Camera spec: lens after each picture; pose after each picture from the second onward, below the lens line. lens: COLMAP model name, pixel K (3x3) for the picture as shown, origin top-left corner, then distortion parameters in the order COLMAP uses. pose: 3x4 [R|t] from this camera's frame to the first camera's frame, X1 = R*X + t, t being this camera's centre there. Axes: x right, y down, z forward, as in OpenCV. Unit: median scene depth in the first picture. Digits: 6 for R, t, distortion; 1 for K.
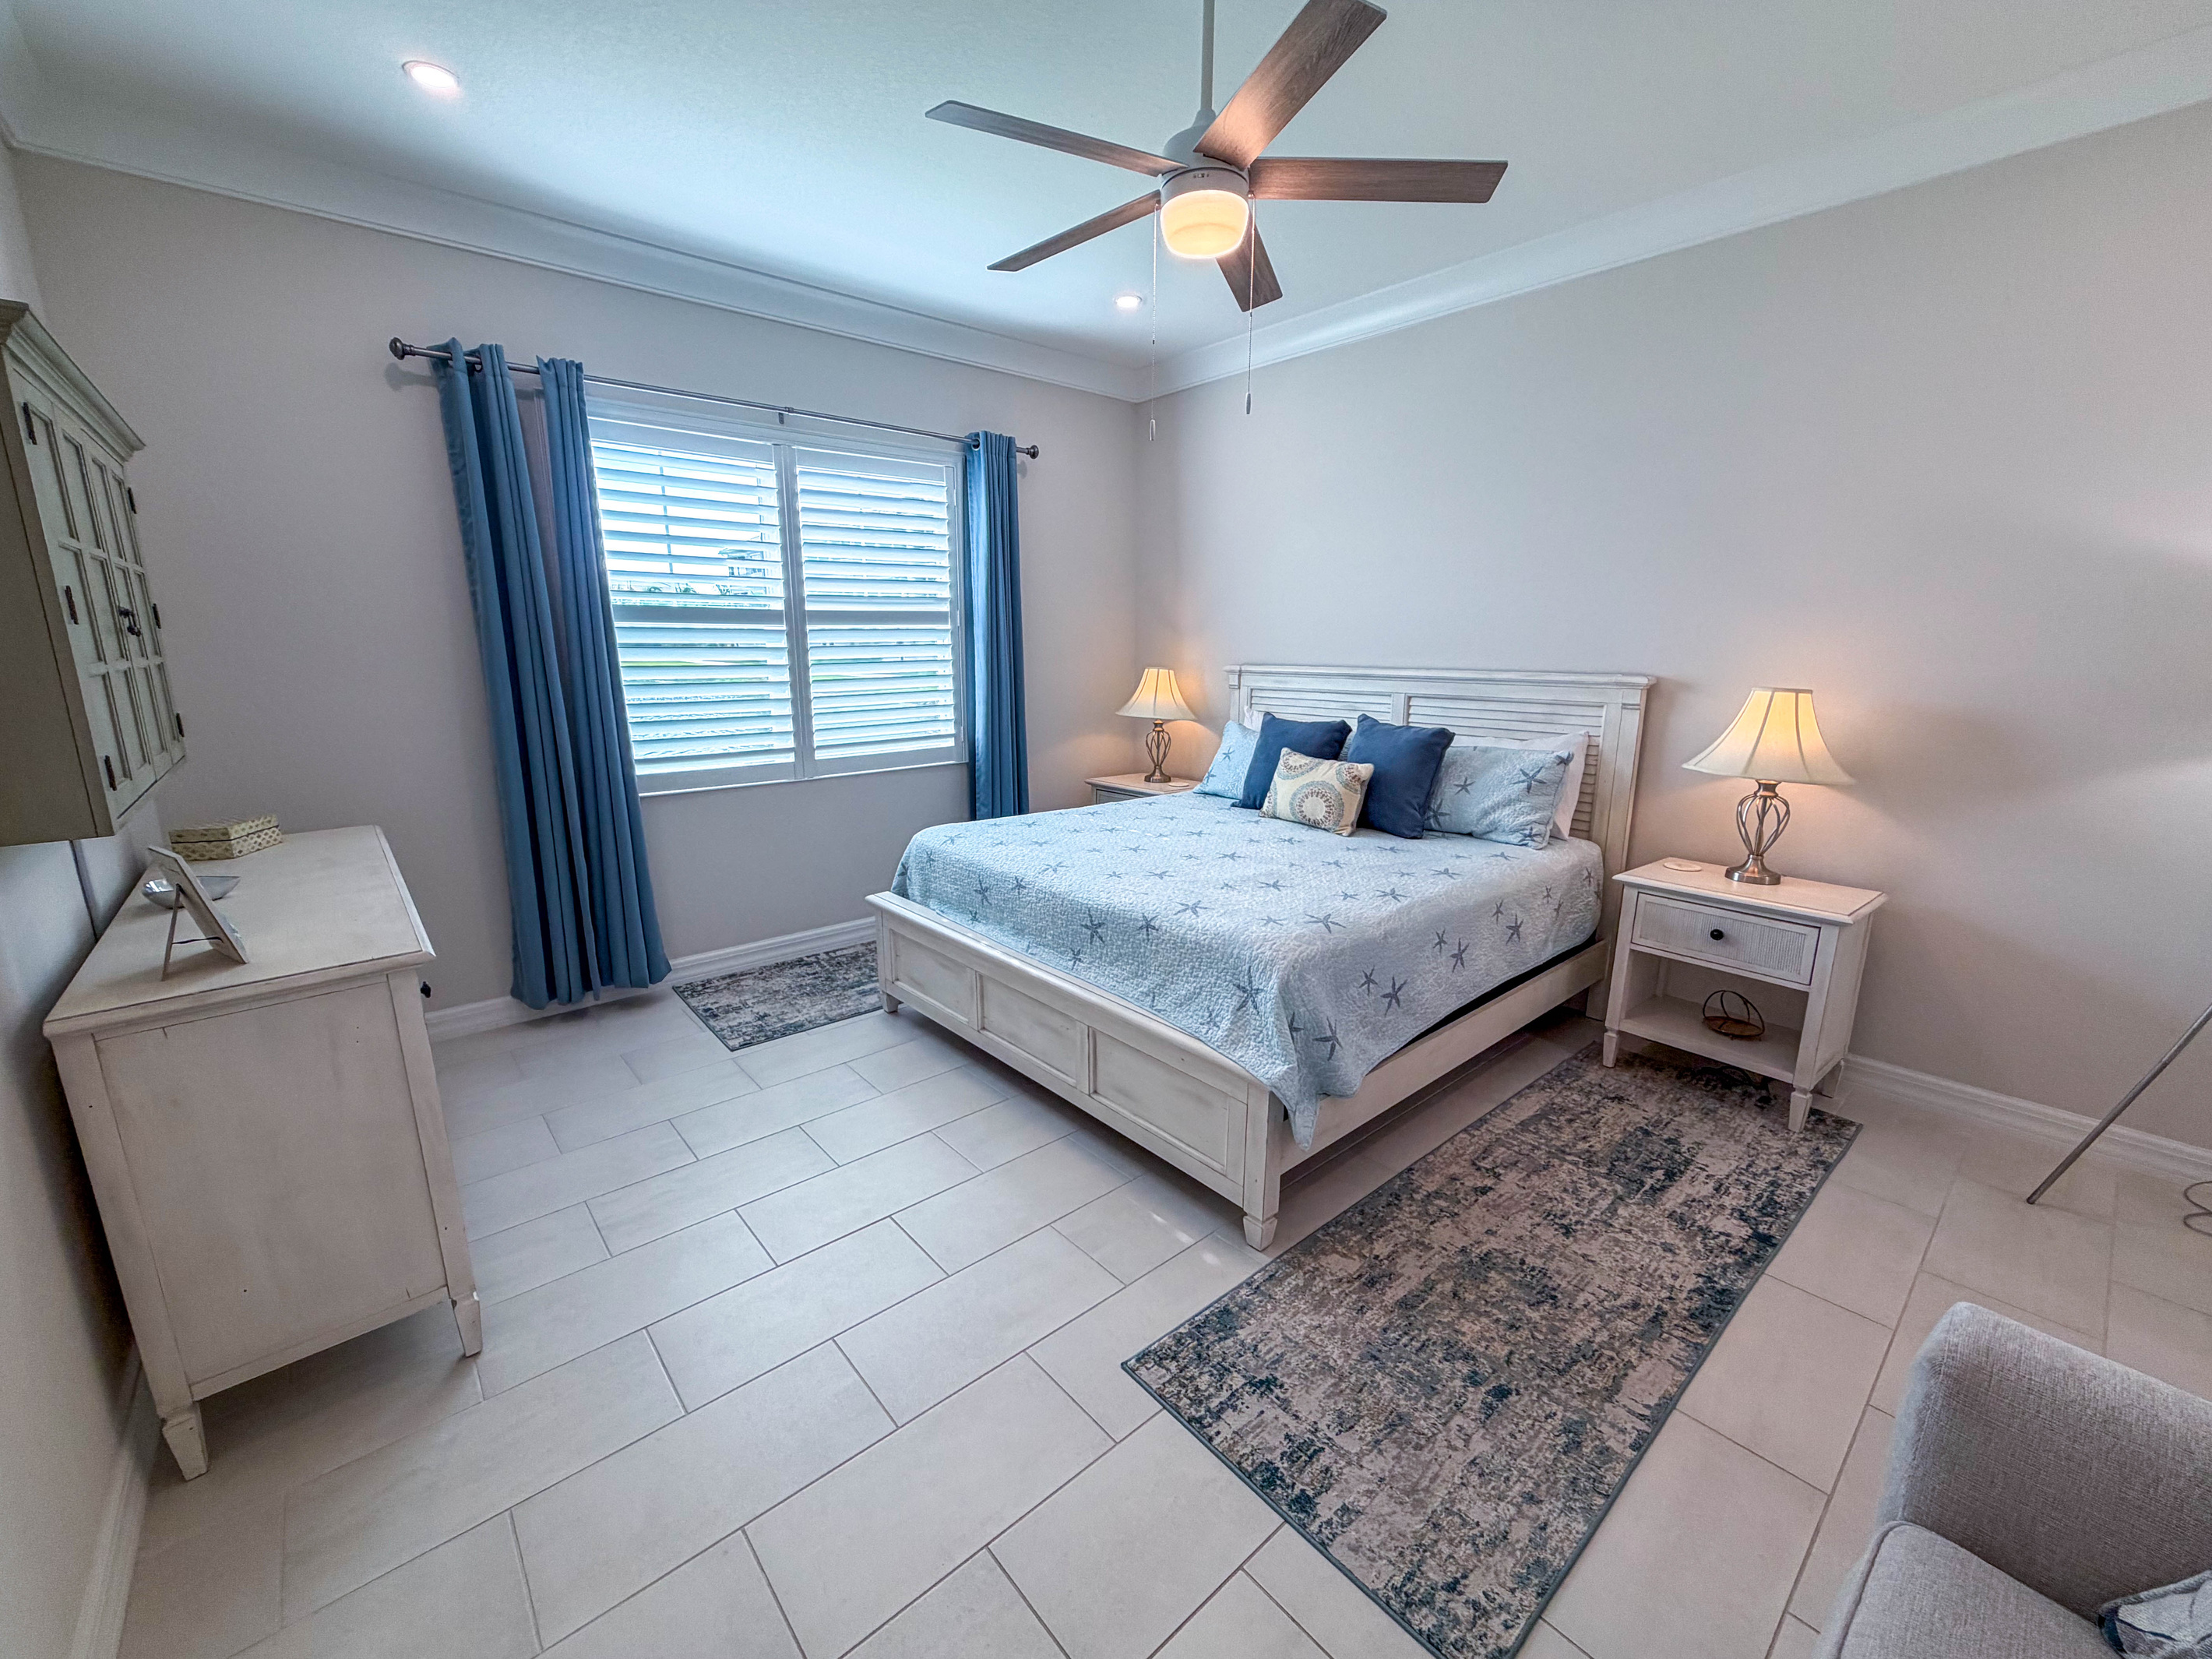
lens RADIAL K [[895.6, 0, 1095.2], [0, 895.6, 826.0], [0, 0, 1]] dist [0.000849, -0.000215]
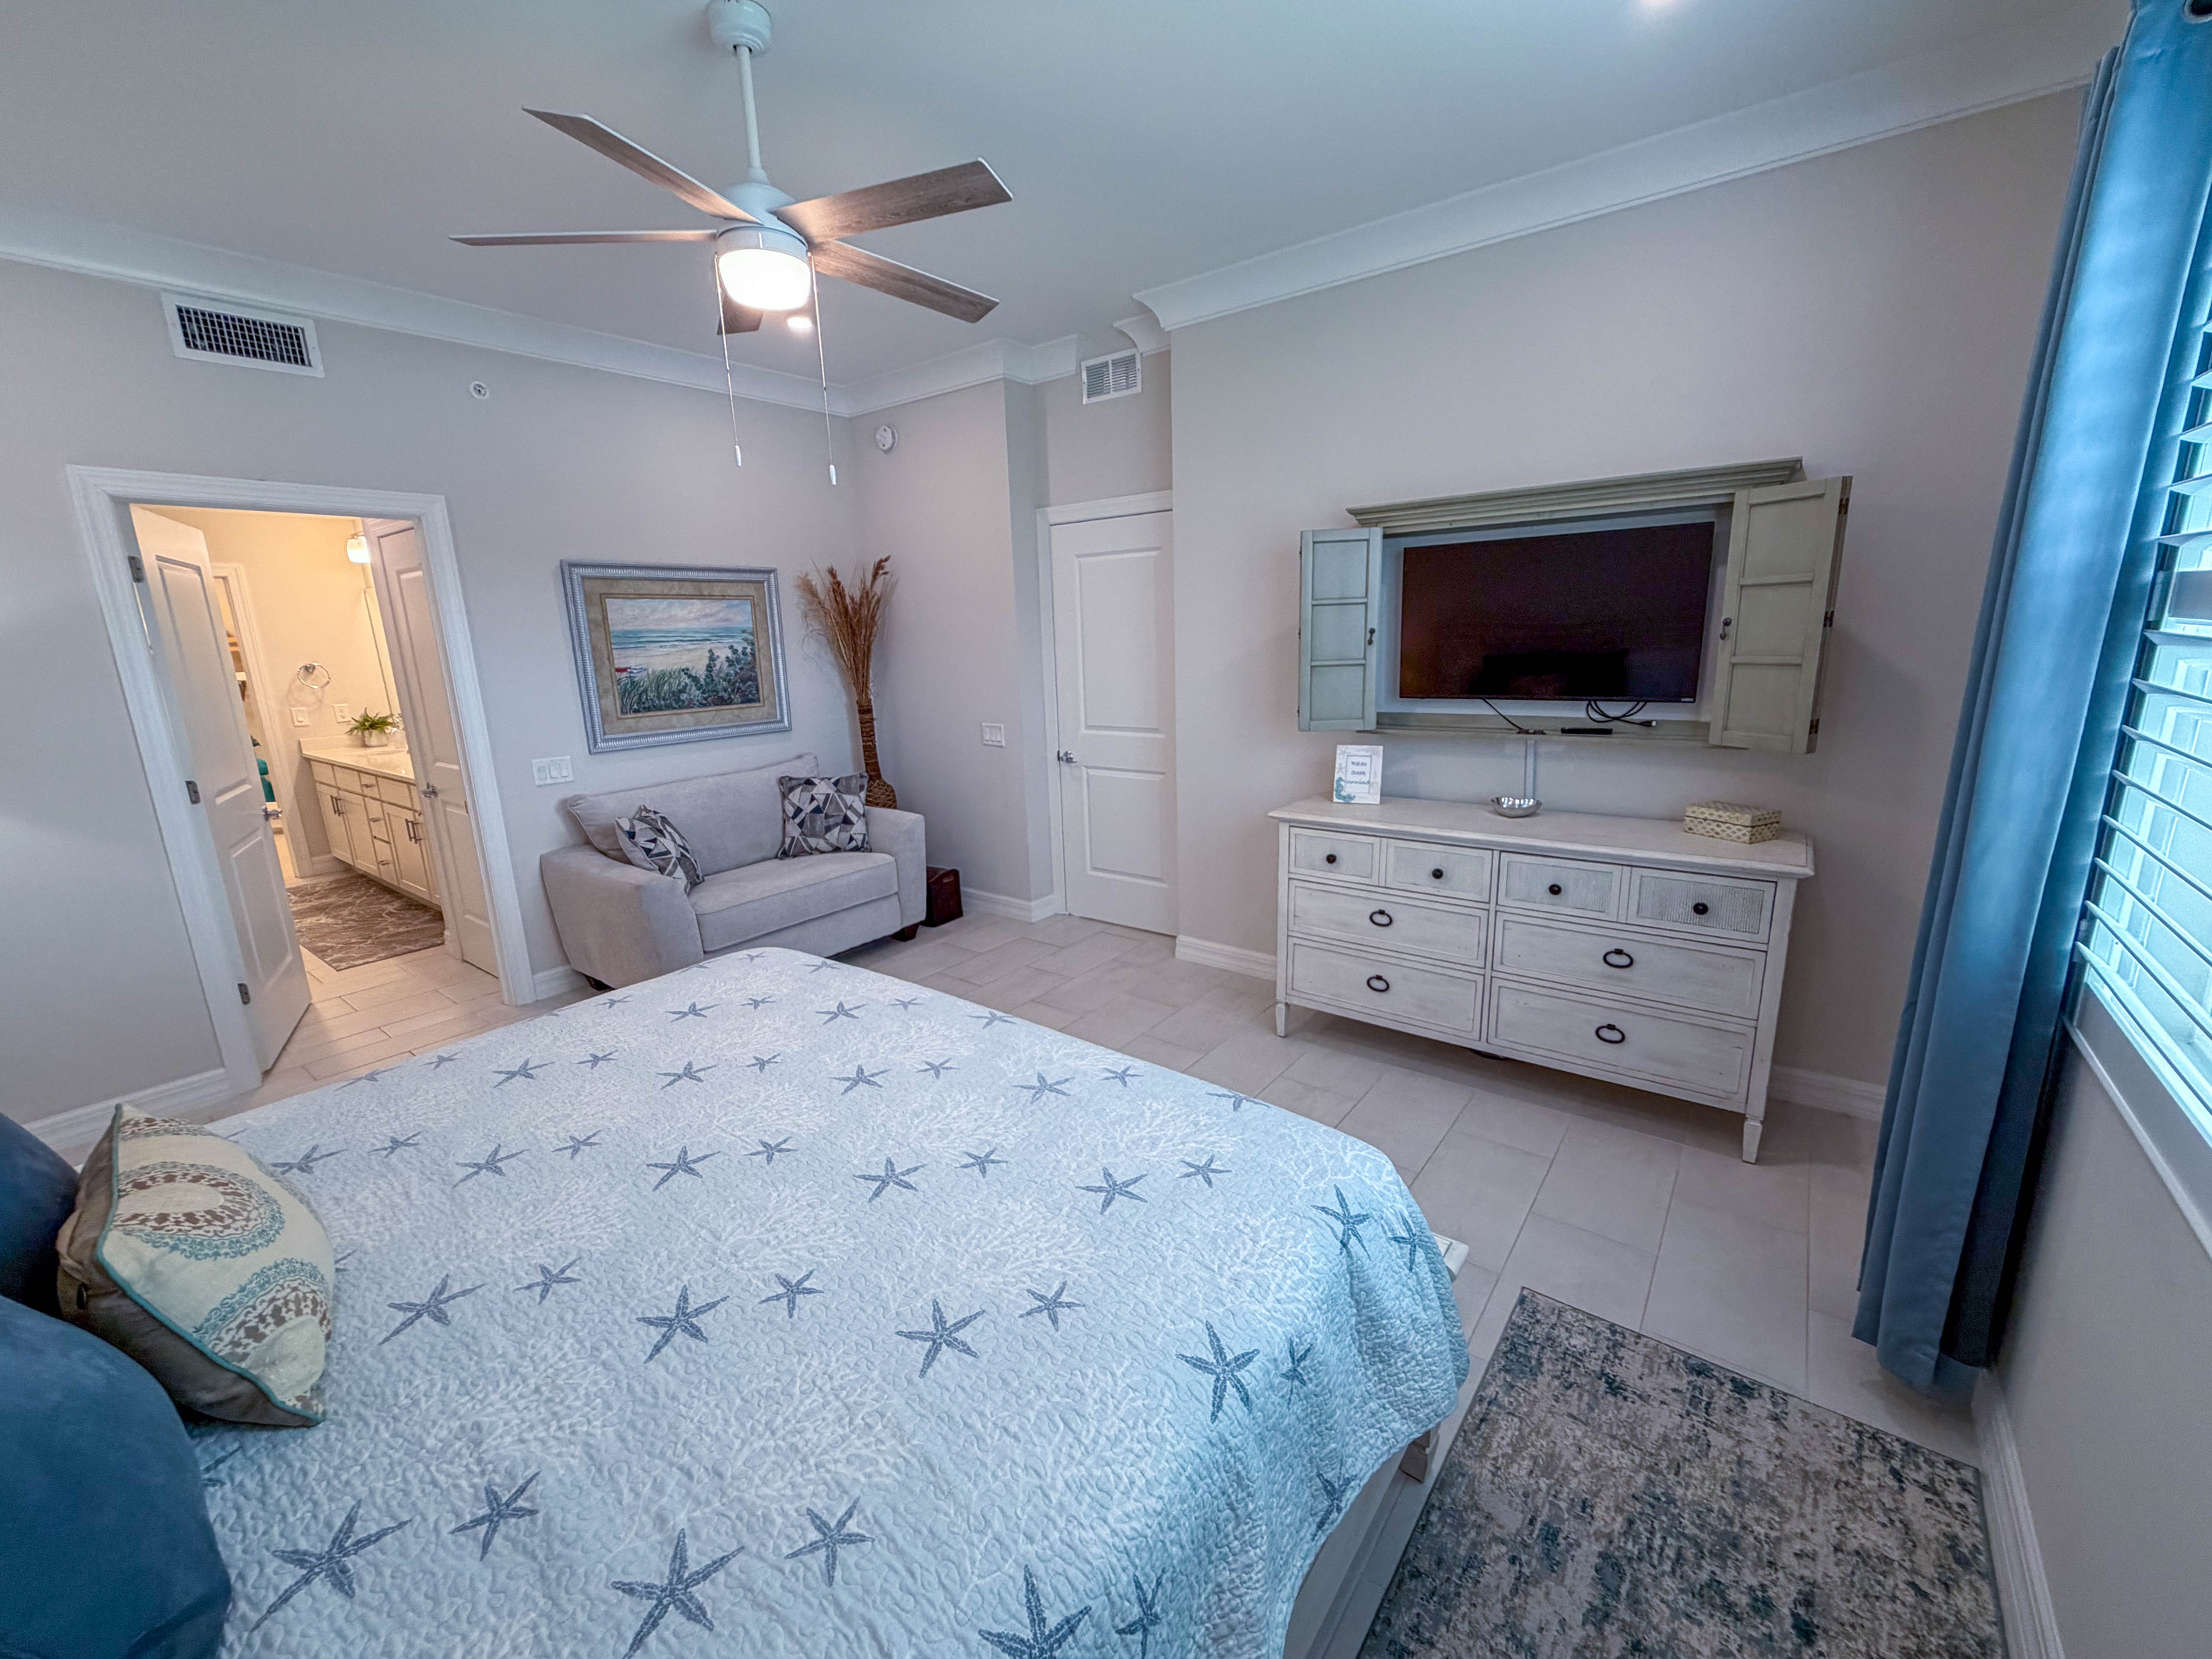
lens RADIAL K [[893.8, 0, 1096.7], [0, 893.8, 830.1], [0, 0, 1]] dist [0.000561, -0.000182]
pose [[-0.978725, 0.077353, -0.190038, -0.002297], [-0.008525, 0.910080, 0.414346, -0.363941], [0.205001, 0.407151, -0.890058, 1.561084]]
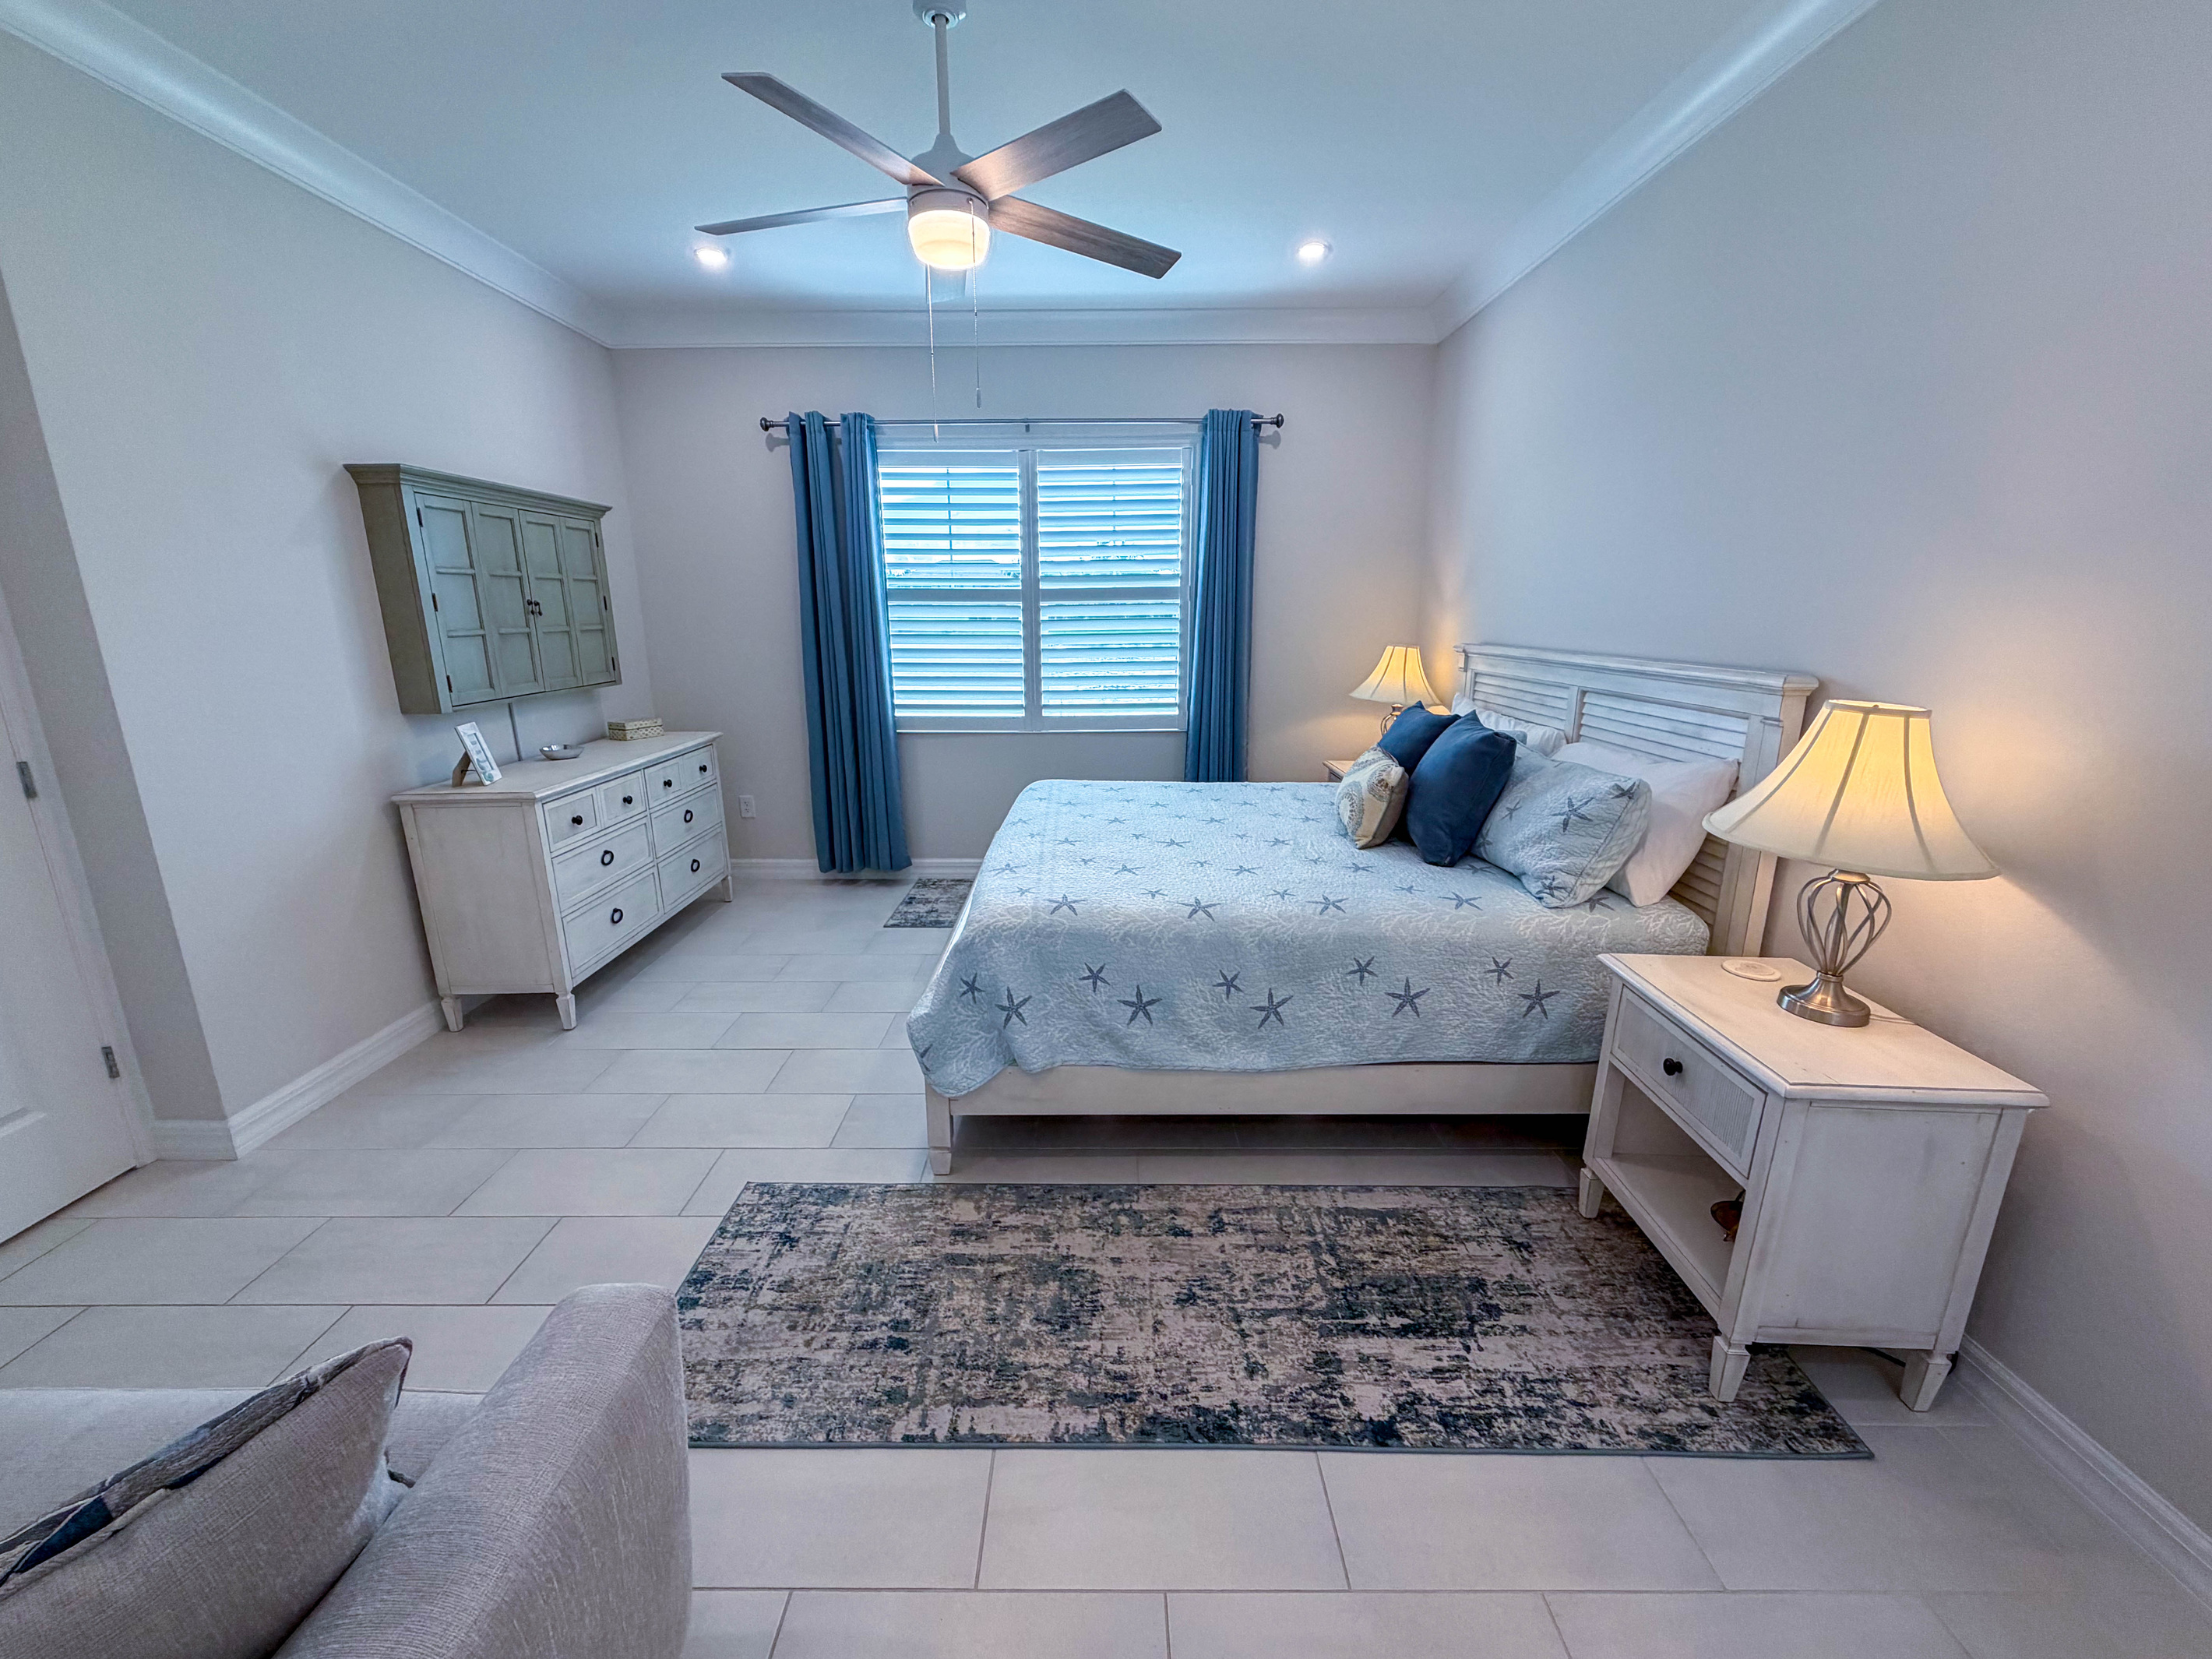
lens RADIAL K [[893.8, 0, 1096.7], [0, 893.8, 830.1], [0, 0, 1]] dist [0.000561, -0.000182]
pose [[0.756418, 0.156208, -0.635163, 0.739903], [-0.132125, 0.987537, 0.085520, -0.052329], [0.640606, 0.019232, 0.767629, 0.203779]]
